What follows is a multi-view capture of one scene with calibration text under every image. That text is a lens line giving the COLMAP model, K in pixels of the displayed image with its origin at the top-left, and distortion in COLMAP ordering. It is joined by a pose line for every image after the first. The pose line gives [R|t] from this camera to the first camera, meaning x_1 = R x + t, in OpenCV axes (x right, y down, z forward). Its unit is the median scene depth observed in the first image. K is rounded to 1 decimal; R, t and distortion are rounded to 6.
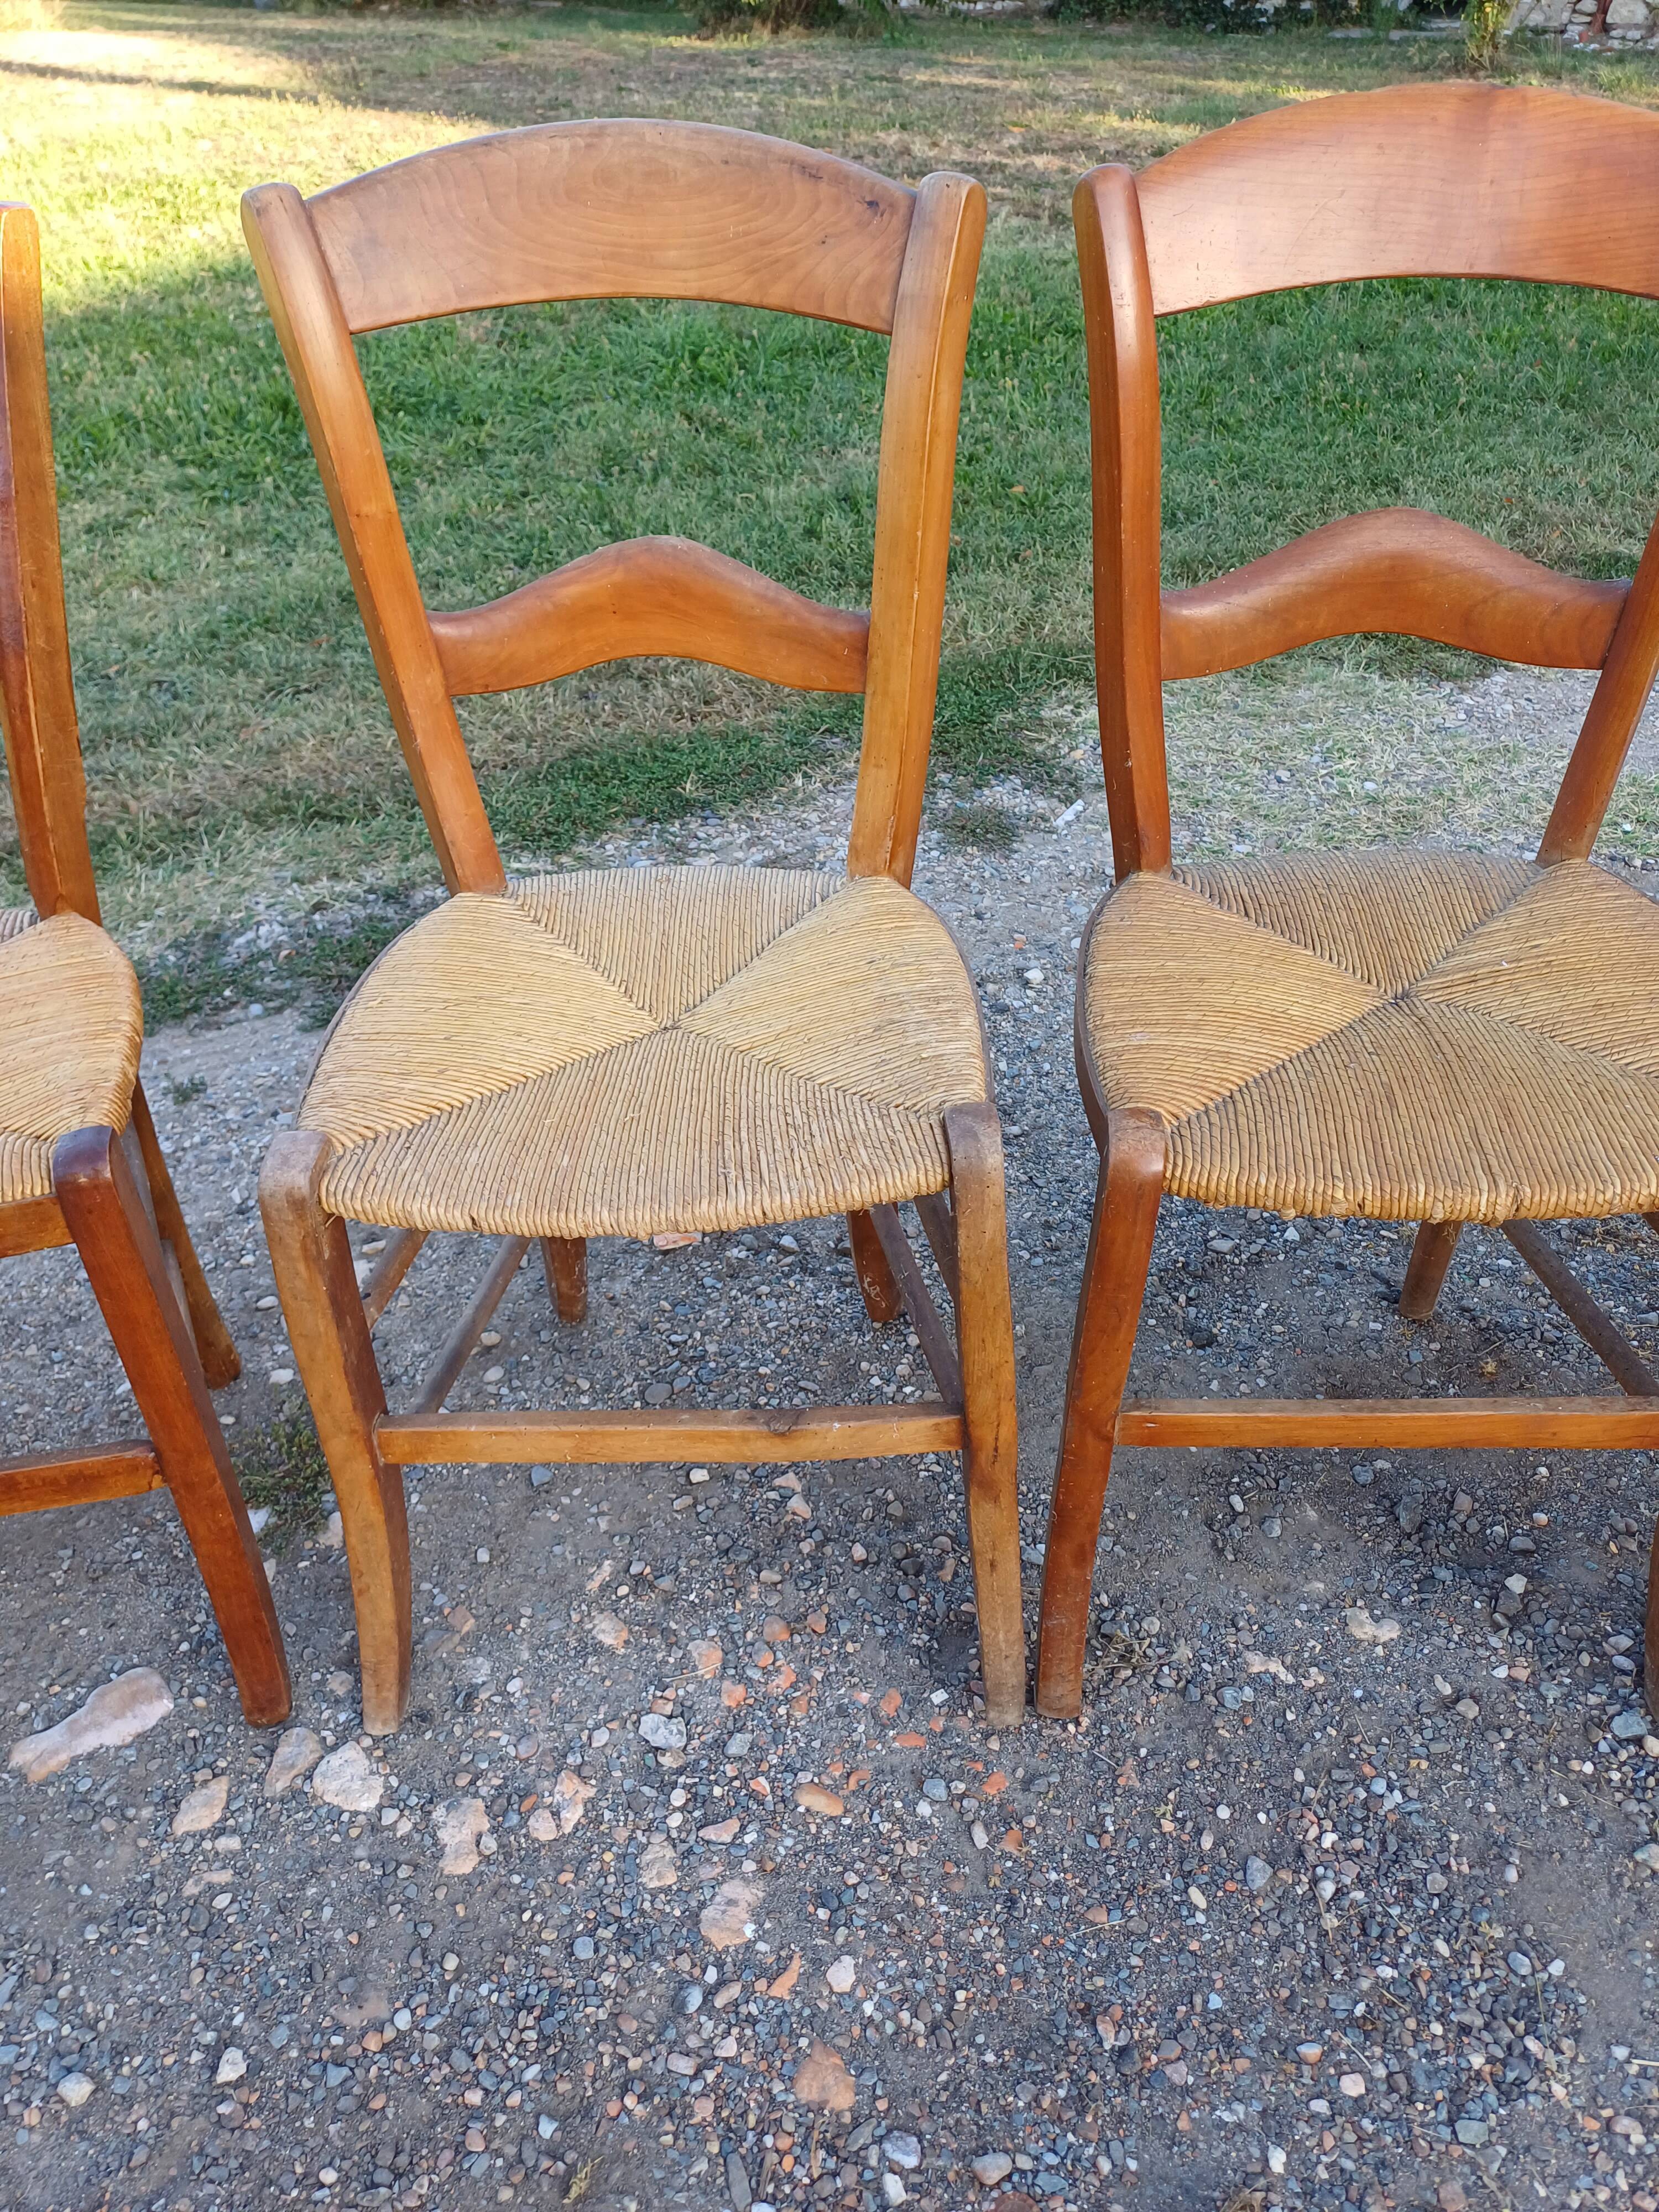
lens RADIAL K [[1625.1, 0, 822.9], [0, 1625.1, 1105.8], [0, 0, 1]] dist [0.071774, -0.057421]
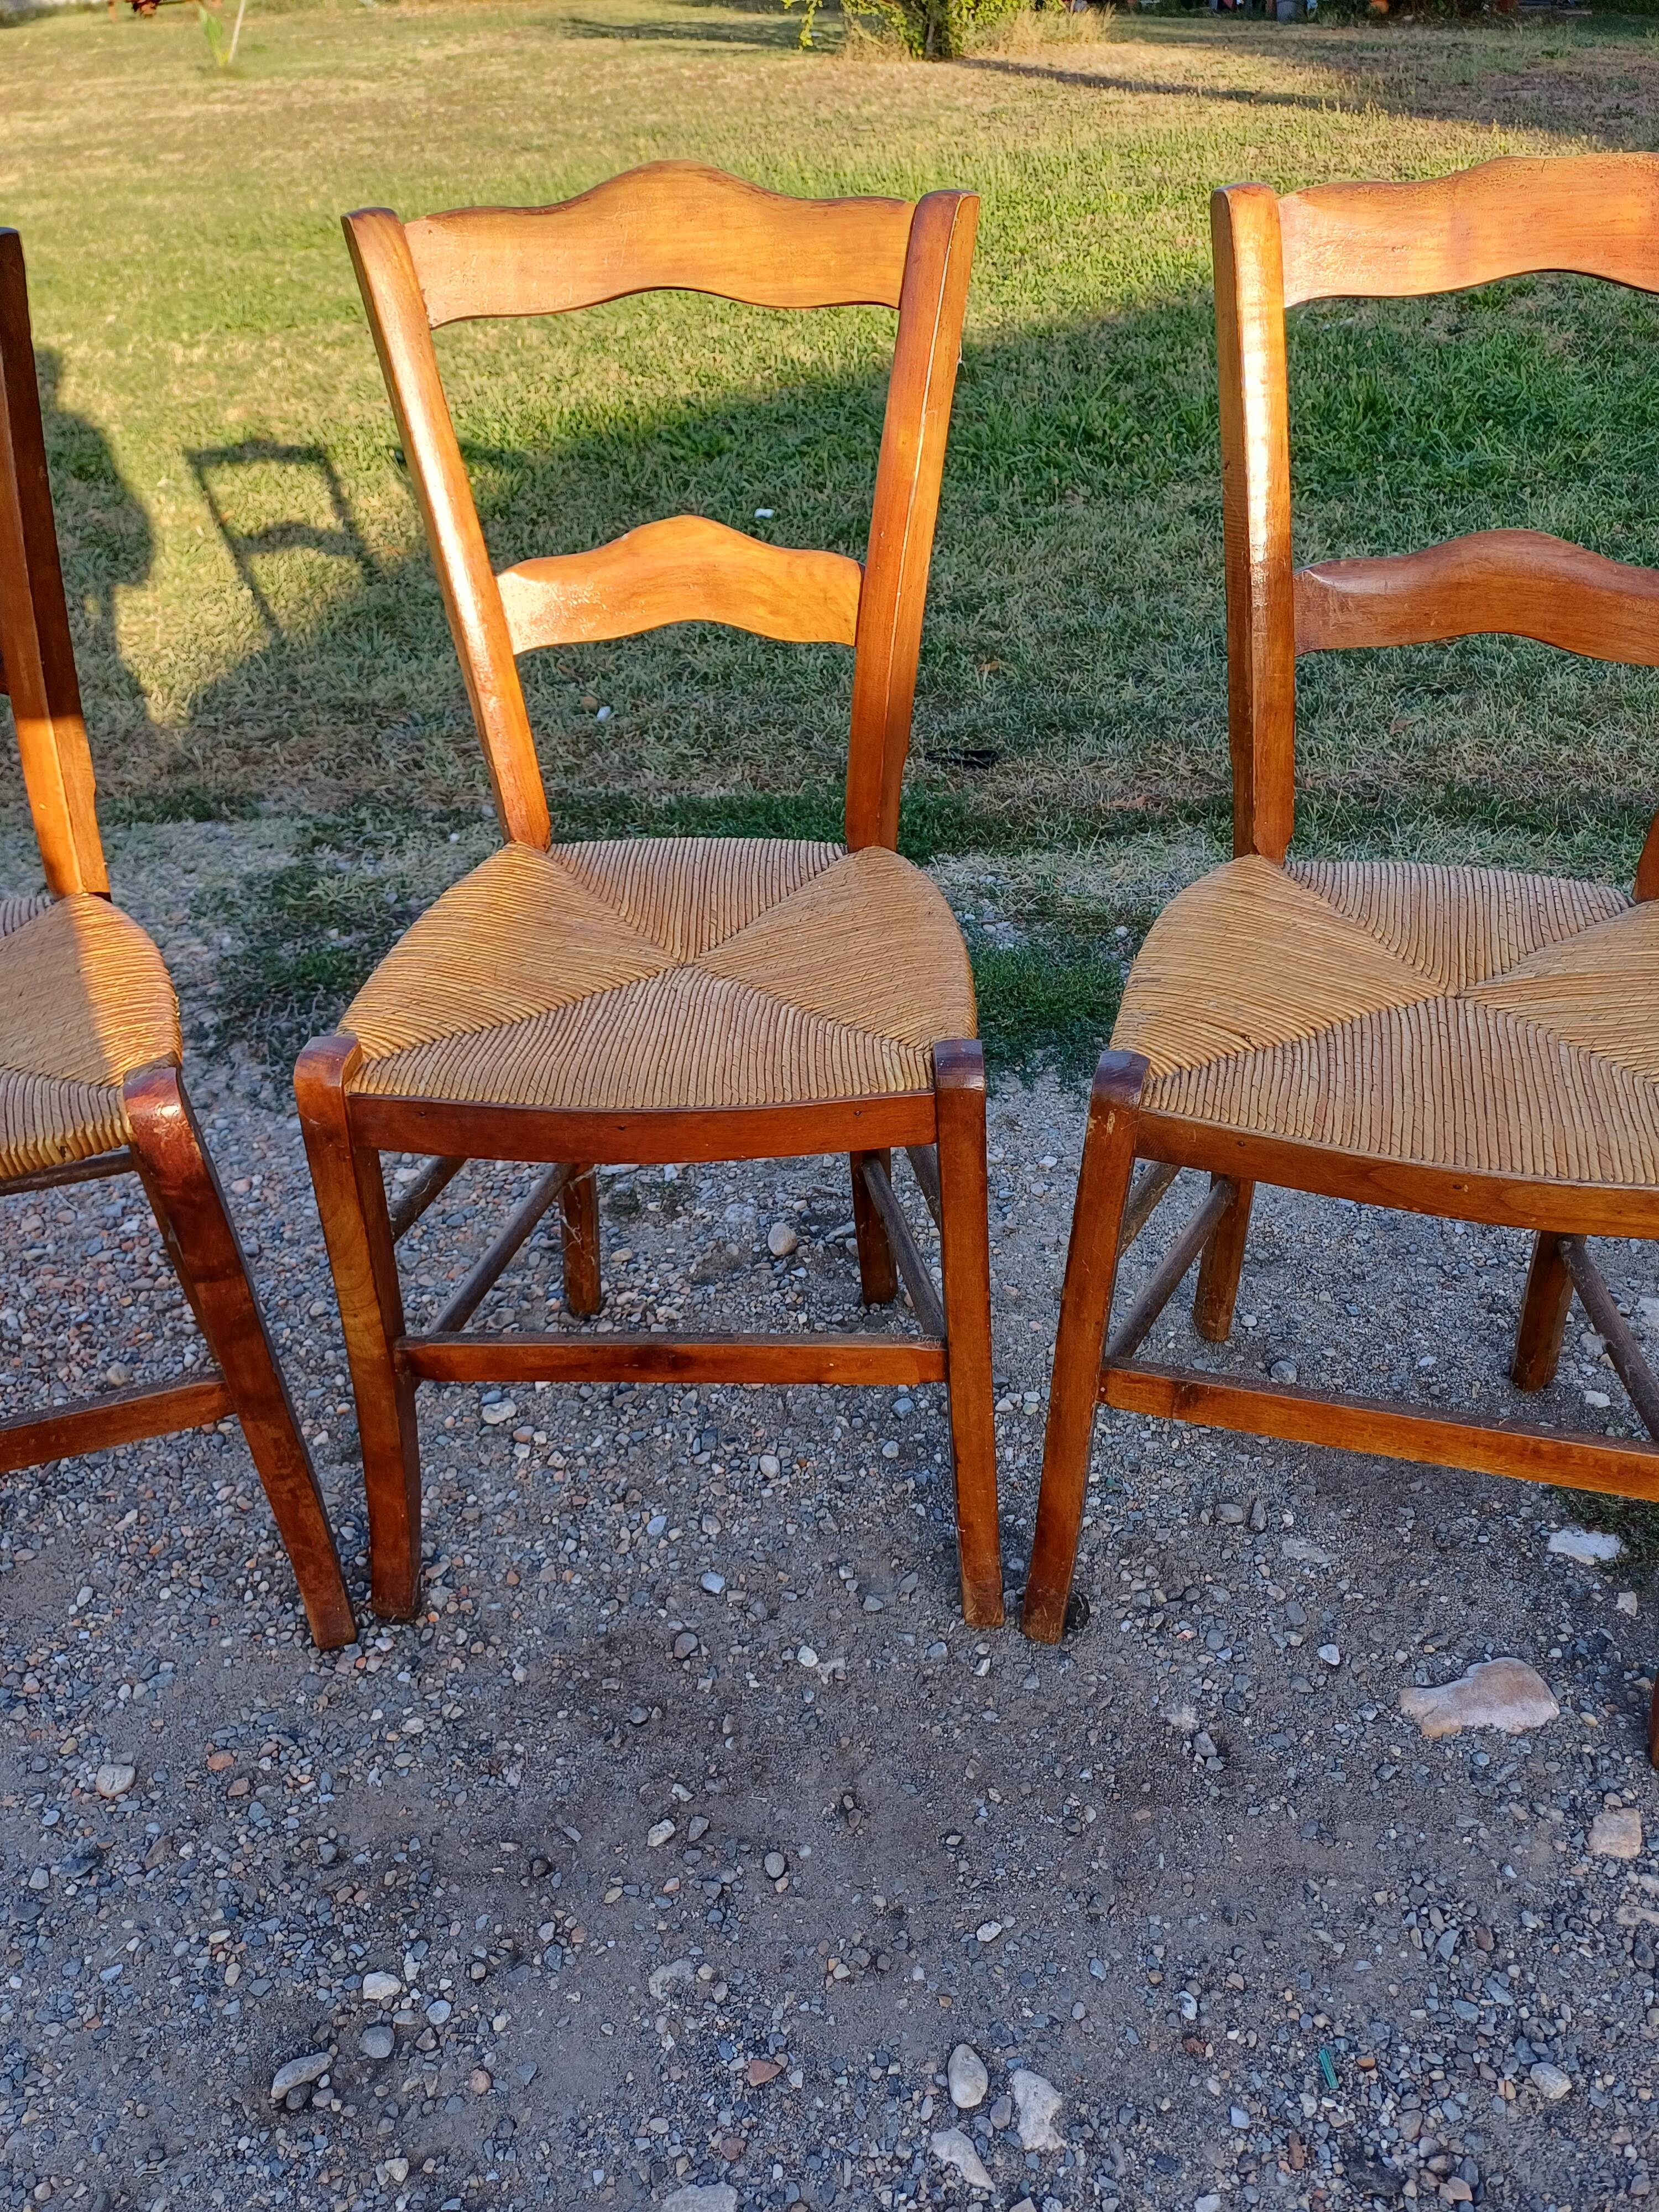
lens RADIAL K [[1625.1, 0, 868.2], [0, 1625.1, 1106.6], [0, 0, 1]] dist [0.071774, -0.057421]
pose [[0.898011, 0.235594, -0.371580, -0.430125], [-0.237738, 0.970474, 0.040761, 0.066572], [0.370211, 0.051735, 0.927506, -0.064194]]
